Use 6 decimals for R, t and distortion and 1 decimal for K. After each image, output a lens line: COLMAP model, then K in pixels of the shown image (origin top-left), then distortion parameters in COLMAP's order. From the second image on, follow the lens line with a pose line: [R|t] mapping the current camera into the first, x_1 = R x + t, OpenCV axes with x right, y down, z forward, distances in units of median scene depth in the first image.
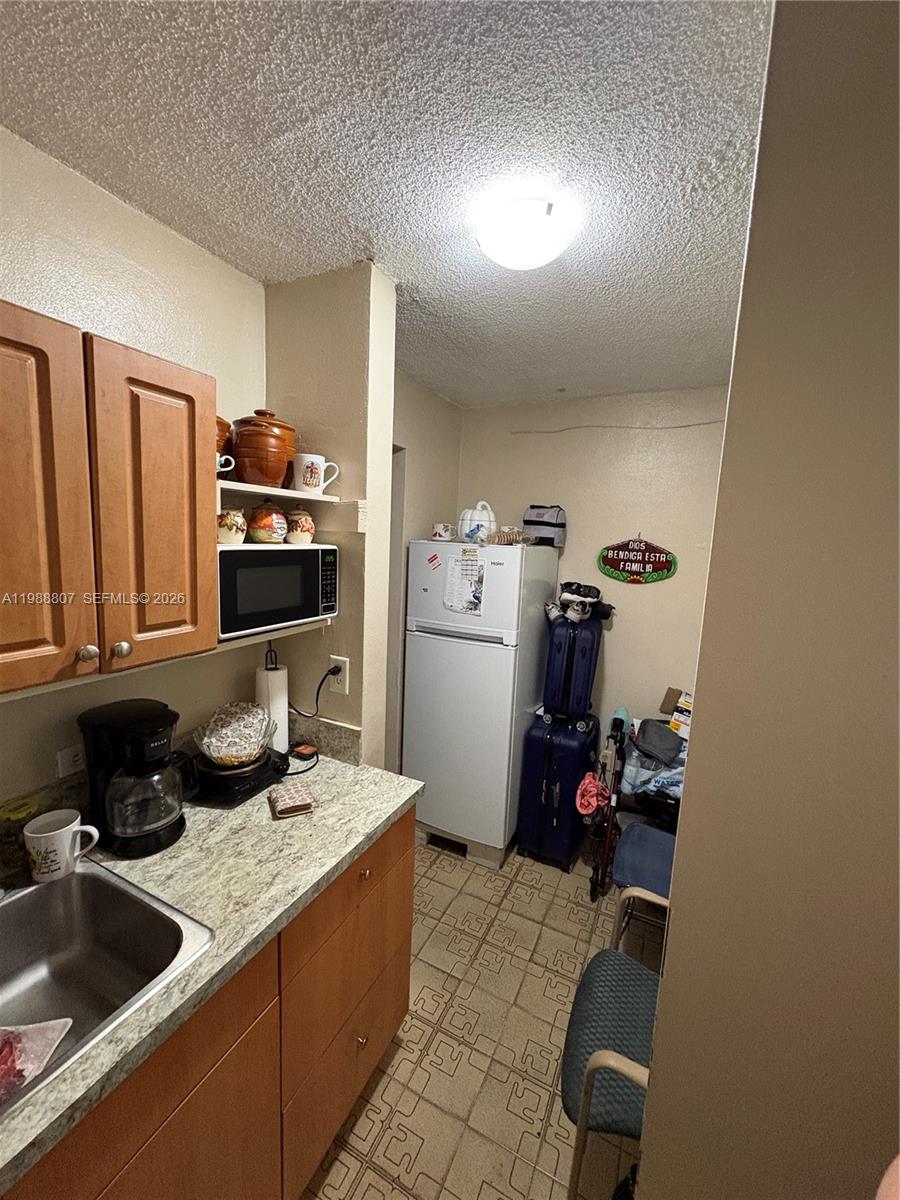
lens RADIAL K [[481.2, 0, 450.2], [0, 481.2, 602.0], [0, 0, 1]] dist [-0.001212, 0.000700]
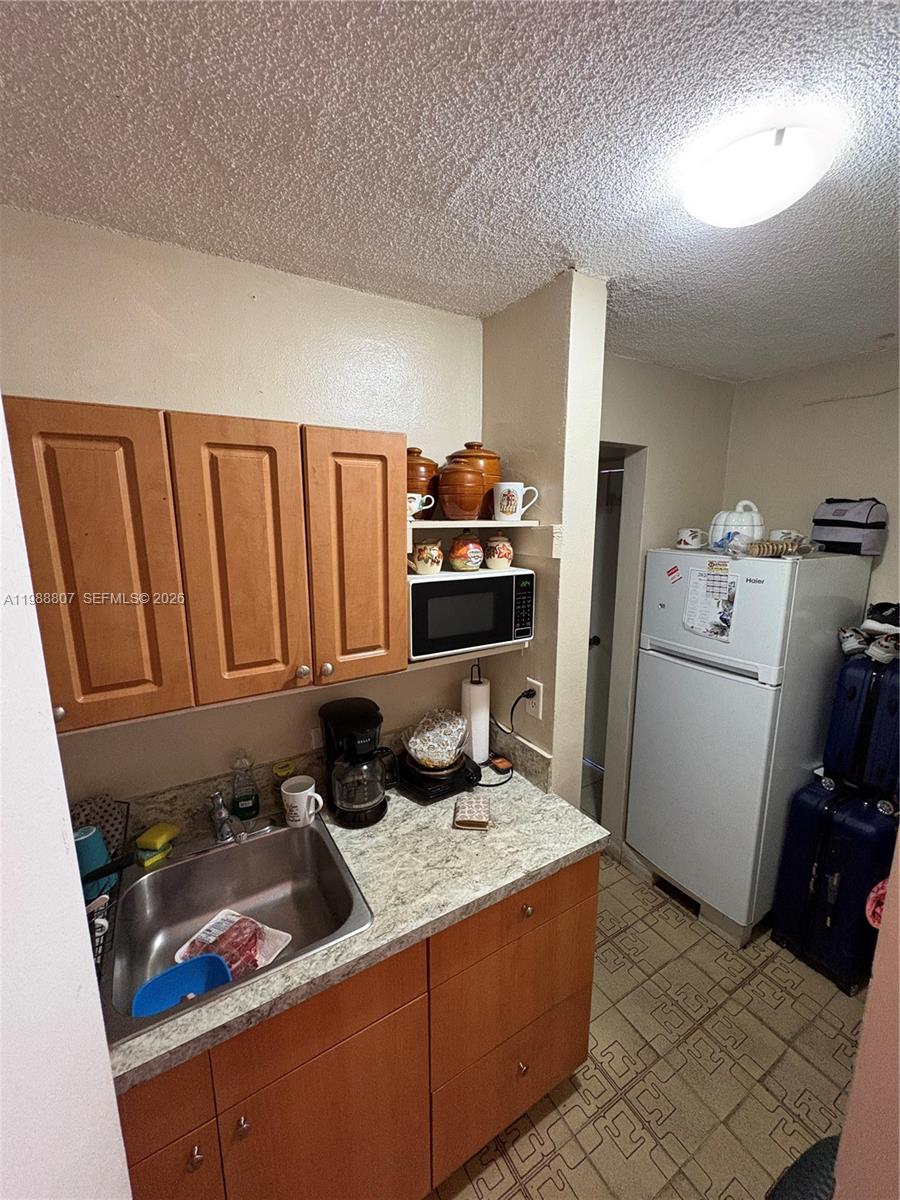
lens RADIAL K [[481.2, 0, 447.7], [0, 481.2, 602.1], [0, 0, 1]] dist [-0.001212, 0.000700]
pose [[0.837452, 0.055783, -0.543656, 0.182460], [-0.038362, 0.998323, 0.043343, -0.101829], [0.545162, -0.015442, 0.838188, 0.083473]]
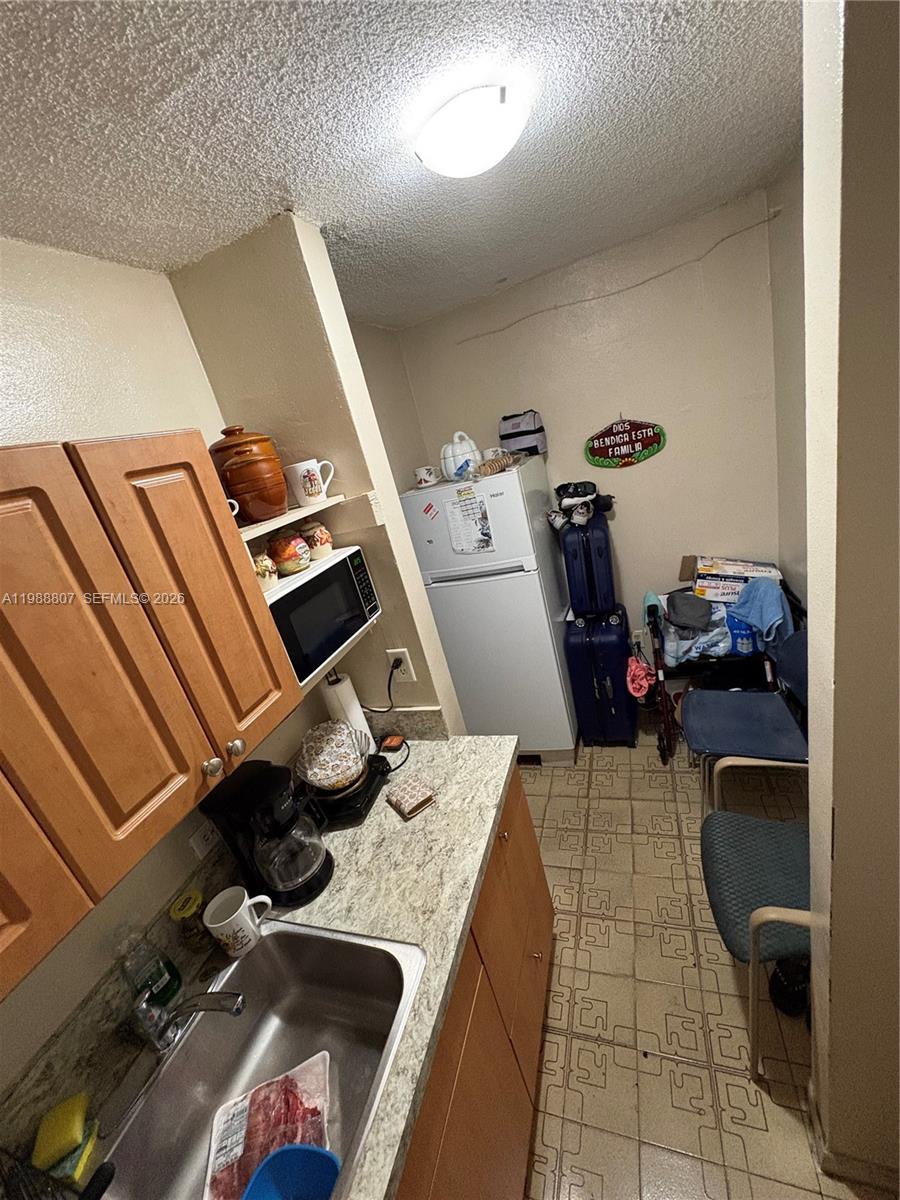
lens RADIAL K [[481.2, 0, 450.5], [0, 481.2, 602.2], [0, 0, 1]] dist [-0.001212, 0.000700]
pose [[0.947528, -0.318444, 0.028000, -0.146176], [0.307231, 0.931349, 0.195445, -0.164215], [-0.088316, -0.176587, 0.980315, 0.042169]]
